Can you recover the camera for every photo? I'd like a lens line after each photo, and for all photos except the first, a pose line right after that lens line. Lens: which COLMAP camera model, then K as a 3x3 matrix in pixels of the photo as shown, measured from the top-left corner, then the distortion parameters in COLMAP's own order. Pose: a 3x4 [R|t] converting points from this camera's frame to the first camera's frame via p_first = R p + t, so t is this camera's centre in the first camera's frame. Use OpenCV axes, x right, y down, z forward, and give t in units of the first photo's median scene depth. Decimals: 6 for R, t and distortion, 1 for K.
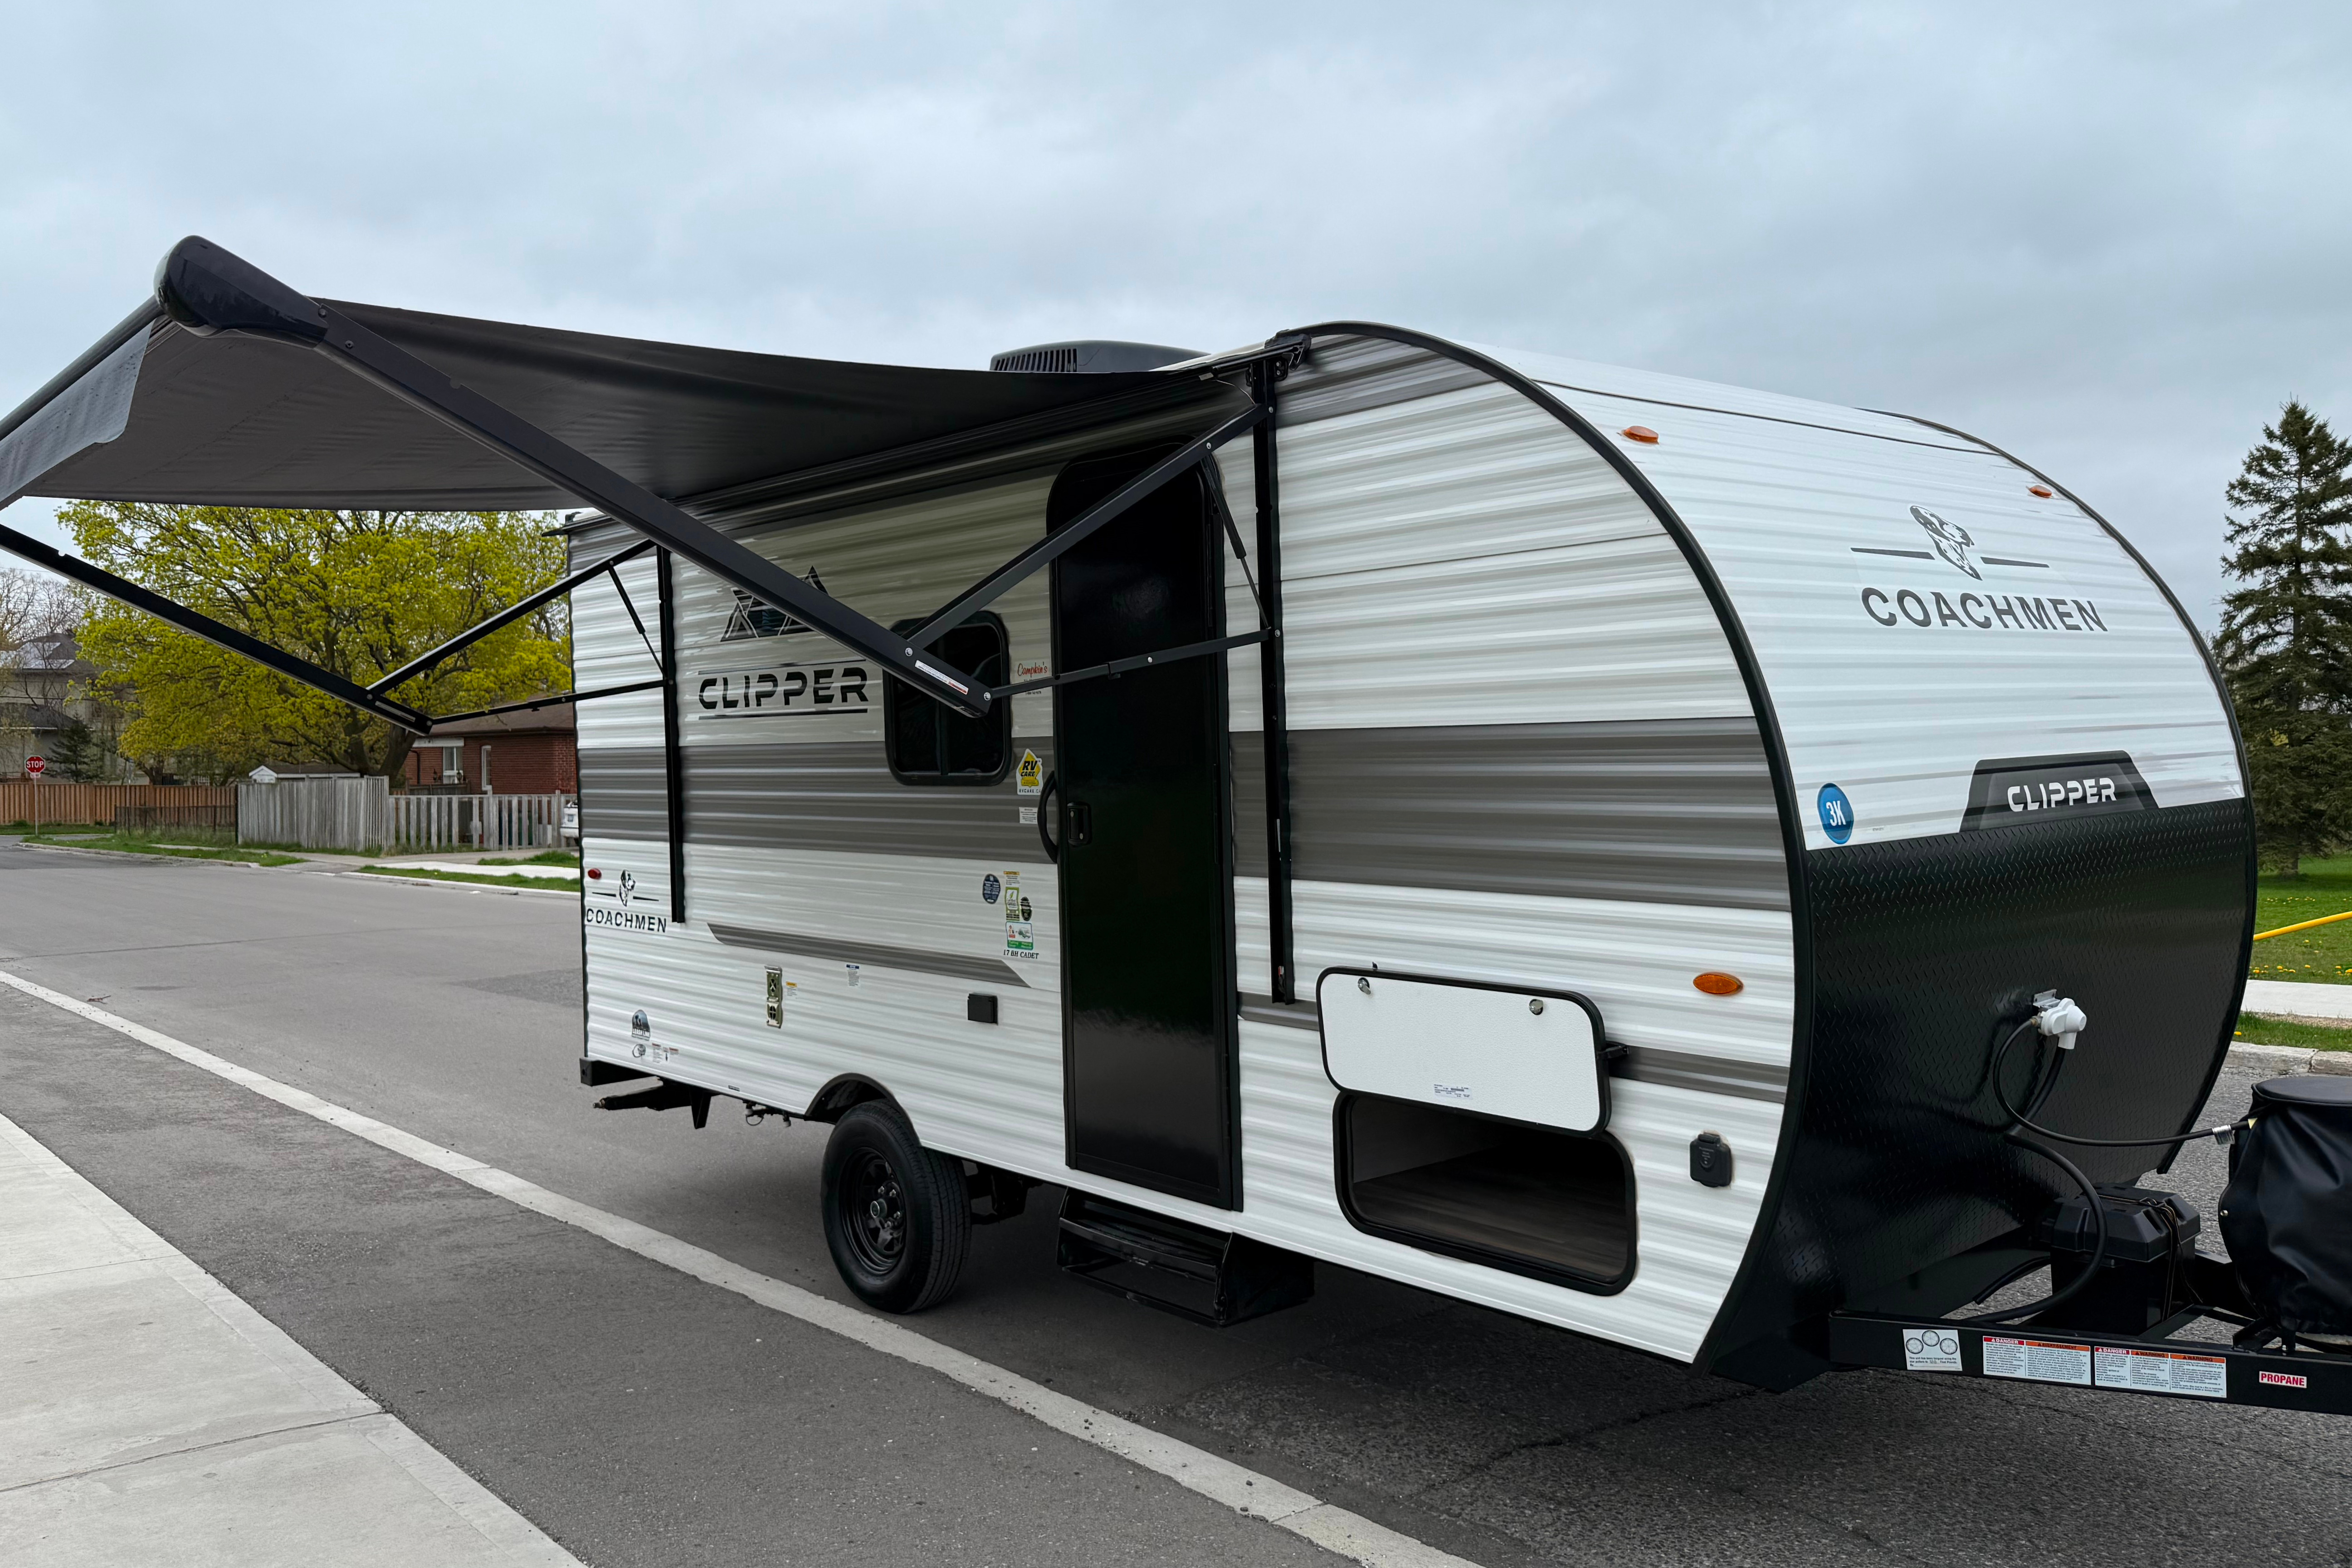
lens RADIAL K [[1817.8, 0, 1167.7], [0, 1817.8, 757.5], [0, 0, 1]] dist [0.078245, -0.092874]
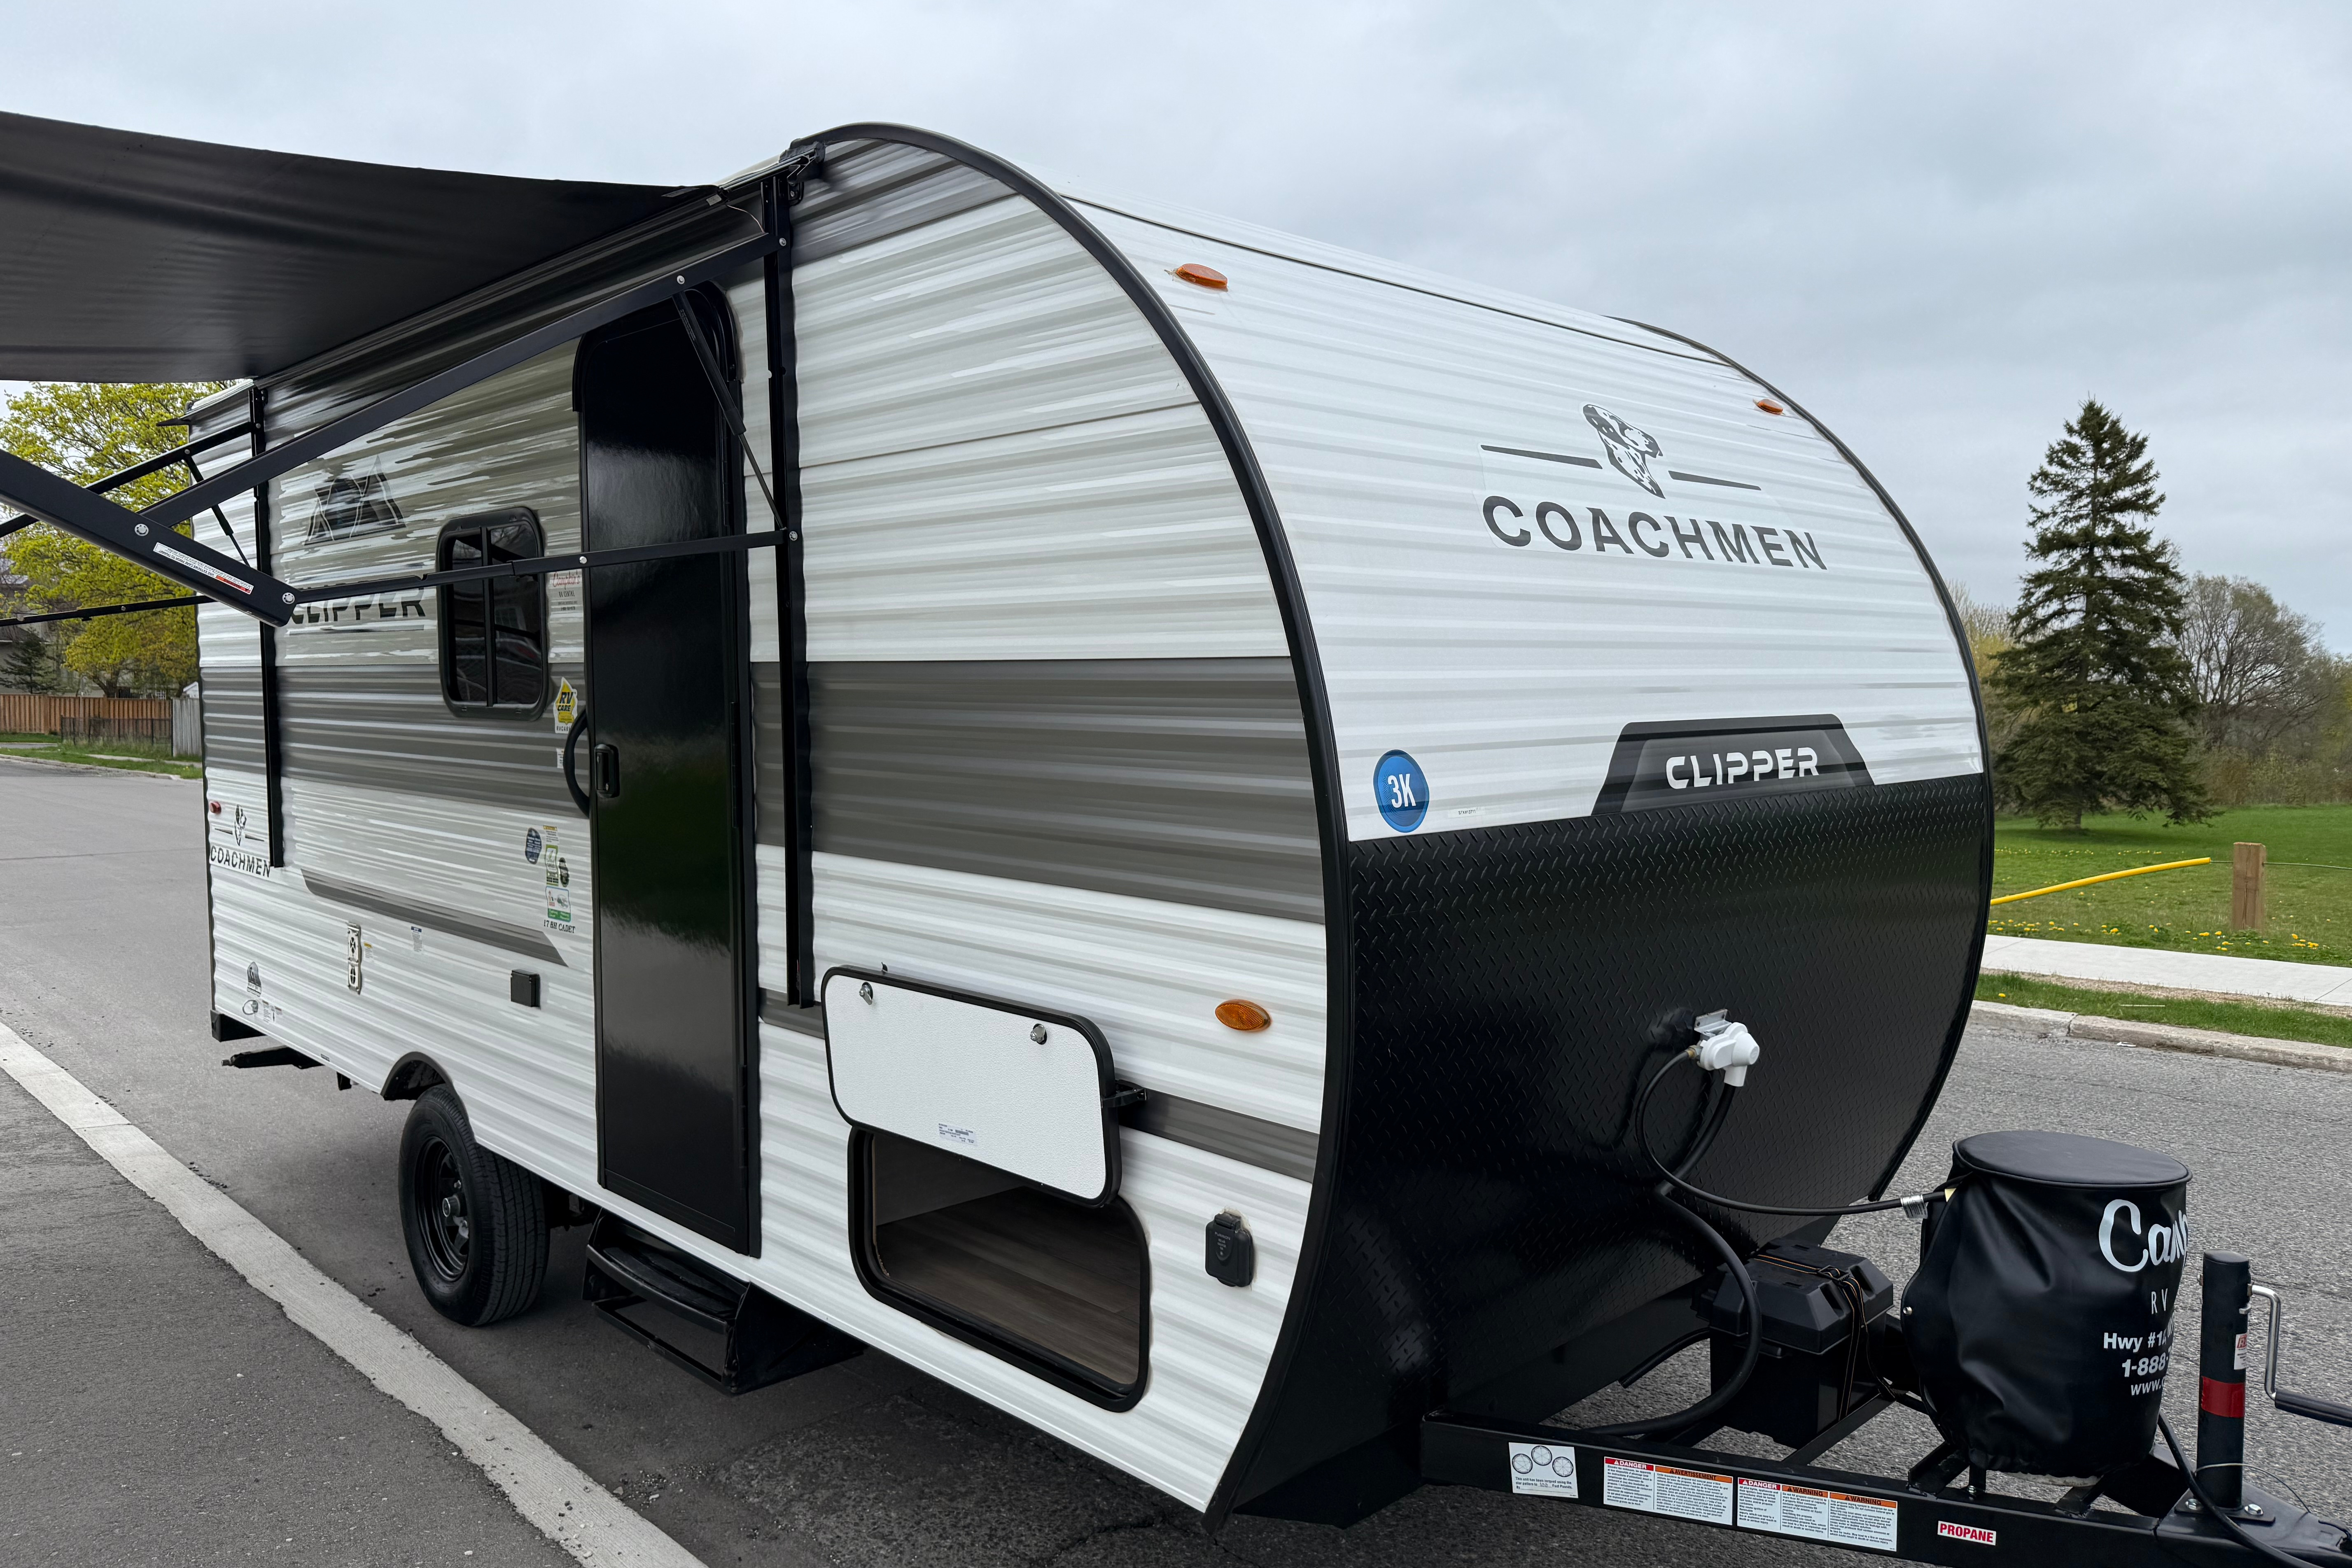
lens RADIAL K [[1648.1, 0, 1172.8], [0, 1648.1, 775.3], [0, 0, 1]] dist [0.113262, -0.164683]
pose [[0.998428, 0.023821, 0.050744, 0.194484], [-0.026126, 0.998634, 0.045257, -0.002832], [-0.049597, -0.046512, 0.997686, 0.280744]]
